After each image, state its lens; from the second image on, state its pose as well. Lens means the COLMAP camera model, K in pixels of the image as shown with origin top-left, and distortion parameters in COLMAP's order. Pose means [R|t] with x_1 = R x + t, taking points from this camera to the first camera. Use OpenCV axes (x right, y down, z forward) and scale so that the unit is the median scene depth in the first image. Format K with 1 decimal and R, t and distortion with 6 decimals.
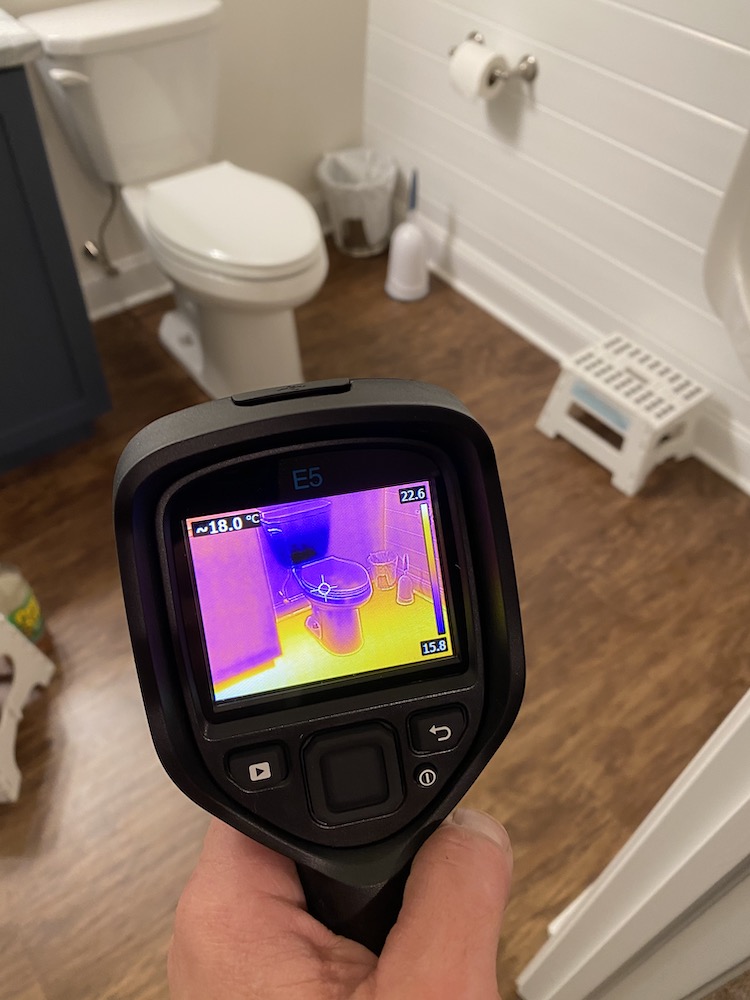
lens RADIAL K [[789.0, 0, 375.0], [0, 789.0, 500.0], [0, 0, 1]] dist [0.009813, 0.001619]
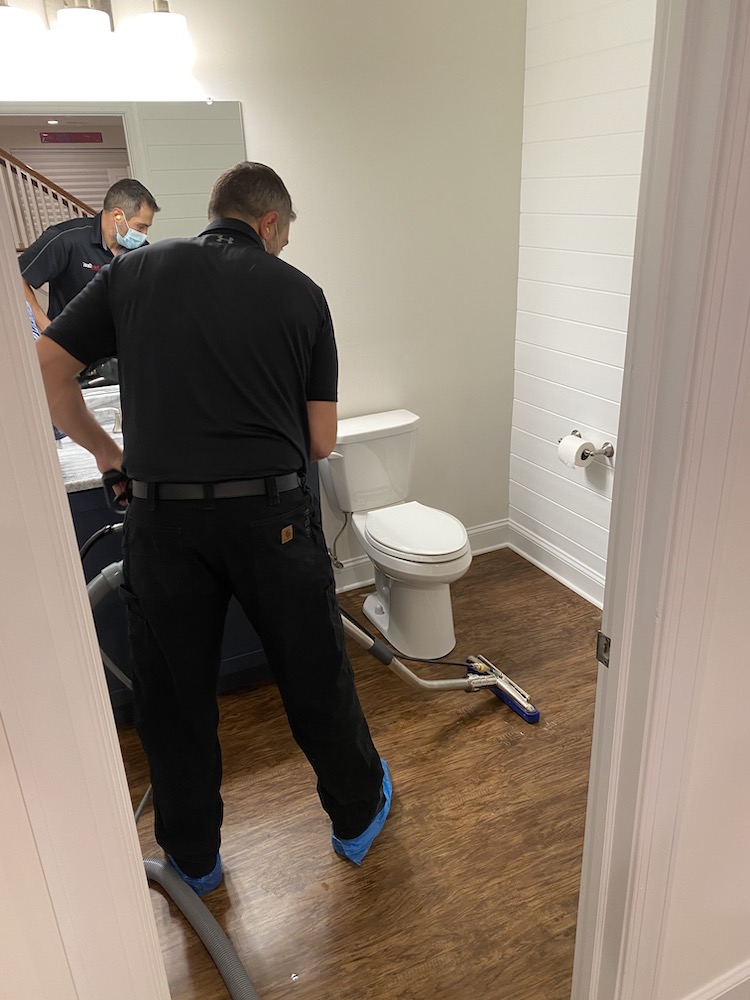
lens RADIAL K [[762.6, 0, 375.0], [0, 762.6, 500.0], [0, 0, 1]] dist [0.000679, 0.000092]
pose [[0.972541, 0.004700, -0.232685, 0.094515], [-0.104950, 0.901227, -0.420446, 0.235008], [0.207726, 0.433321, 0.876974, -0.389010]]
